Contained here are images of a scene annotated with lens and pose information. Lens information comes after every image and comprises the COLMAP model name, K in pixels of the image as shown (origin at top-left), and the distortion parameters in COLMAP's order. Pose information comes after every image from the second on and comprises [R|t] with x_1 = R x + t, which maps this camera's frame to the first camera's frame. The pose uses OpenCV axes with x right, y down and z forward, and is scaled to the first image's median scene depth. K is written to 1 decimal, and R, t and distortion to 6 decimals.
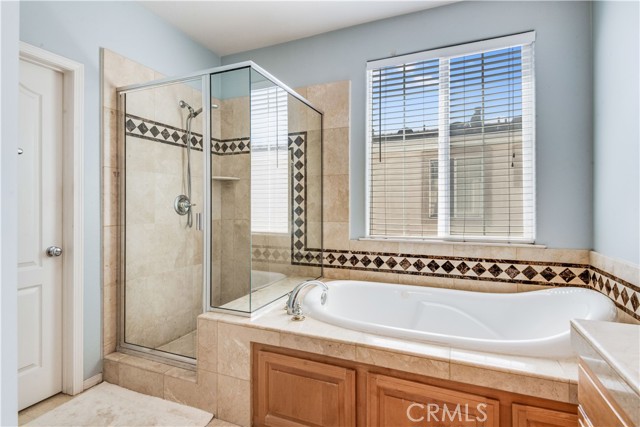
lens RADIAL K [[321.7, 0, 317.8], [0, 321.7, 206.3], [0, 0, 1]] dist [0.018676, -0.001173]
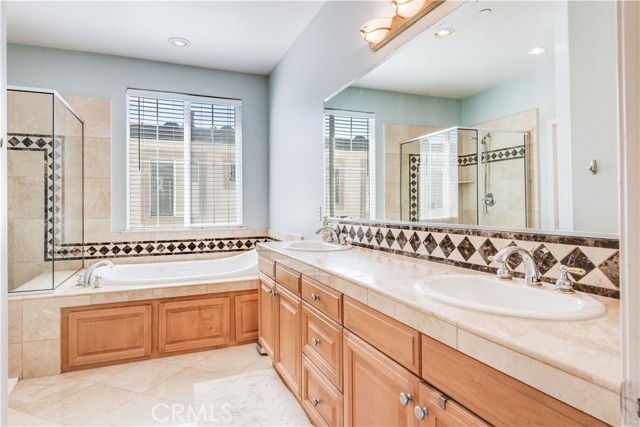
lens RADIAL K [[376.8, 0, 319.2], [0, 376.8, 202.1], [0, 0, 1]] dist [-0.003127, -0.000920]
pose [[0.693673, 0.003180, 0.720283, -0.395634], [0.005984, 0.999930, -0.010178, 0.008762], [-0.720265, 0.011370, 0.693606, -0.553923]]
